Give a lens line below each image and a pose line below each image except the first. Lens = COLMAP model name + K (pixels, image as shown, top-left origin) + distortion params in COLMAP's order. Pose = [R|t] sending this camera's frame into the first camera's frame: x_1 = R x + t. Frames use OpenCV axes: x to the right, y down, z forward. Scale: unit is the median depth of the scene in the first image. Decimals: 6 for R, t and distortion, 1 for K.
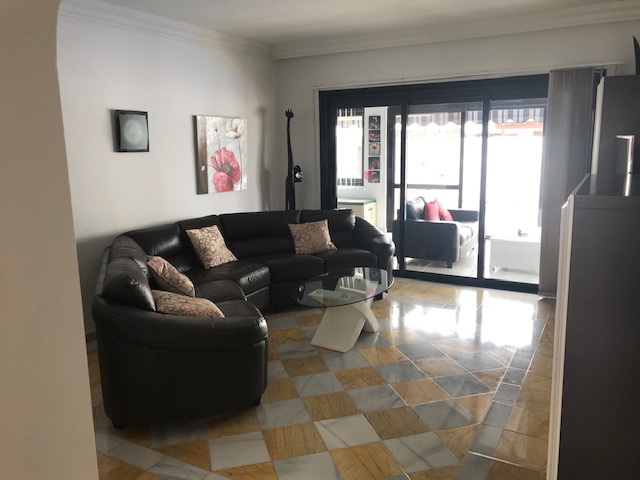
lens RADIAL K [[523.3, 0, 310.8], [0, 523.3, 235.6], [0, 0, 1]] dist [0.003536, 0.005385]
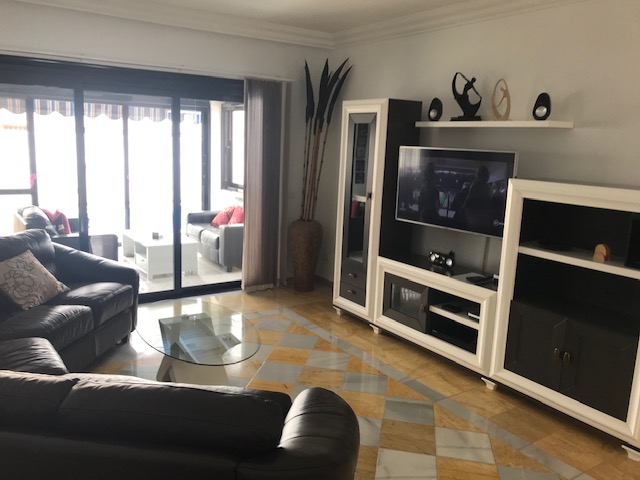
lens RADIAL K [[524.8, 0, 320.0], [0, 524.8, 240.0], [0, 0, 1]] dist [0.000891, 0.001832]
pose [[0.448527, -0.132079, 0.883956, -0.319613], [0.113722, 0.989416, 0.090133, -0.051017], [-0.886505, 0.060098, 0.458800, 0.290155]]
